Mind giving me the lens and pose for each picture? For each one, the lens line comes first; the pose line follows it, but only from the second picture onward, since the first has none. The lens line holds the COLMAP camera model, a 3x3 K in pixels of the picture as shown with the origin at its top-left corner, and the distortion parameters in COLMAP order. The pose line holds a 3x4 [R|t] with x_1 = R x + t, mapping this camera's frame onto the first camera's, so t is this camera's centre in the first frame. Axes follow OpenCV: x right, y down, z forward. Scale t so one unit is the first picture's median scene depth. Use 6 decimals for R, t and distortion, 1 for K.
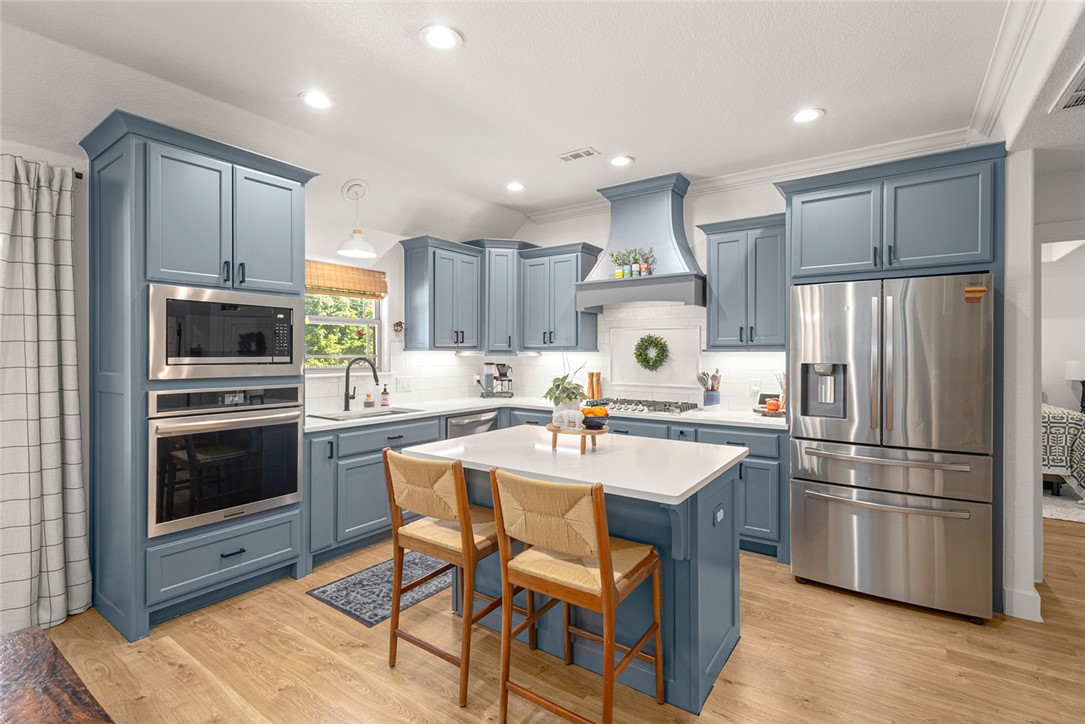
lens RADIAL K [[505.2, 0, 542.6], [0, 505.2, 357.3], [0, 0, 1]] dist [0.015775, -0.002476]
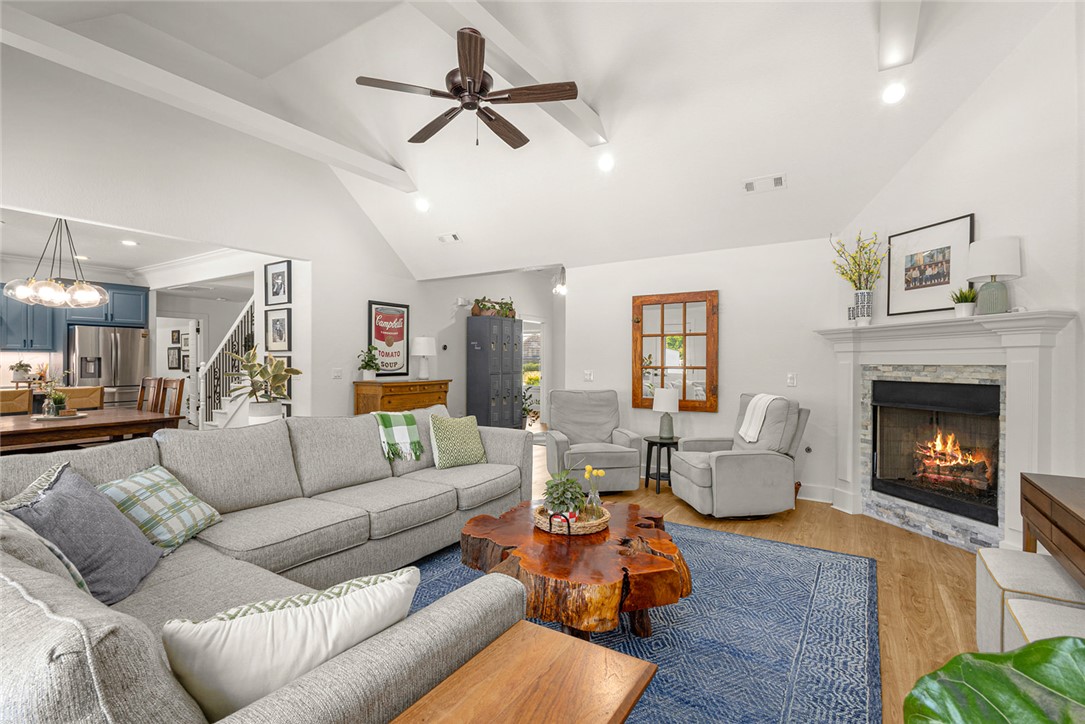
lens RADIAL K [[505.2, 0, 544.7], [0, 505.2, 361.5], [0, 0, 1]] dist [0.015775, -0.002476]
pose [[-0.051347, -0.000483, 0.998681, -1.530450], [0.007061, 0.999975, 0.000846, 0.033149], [-0.998656, 0.007095, -0.051342, -0.822668]]
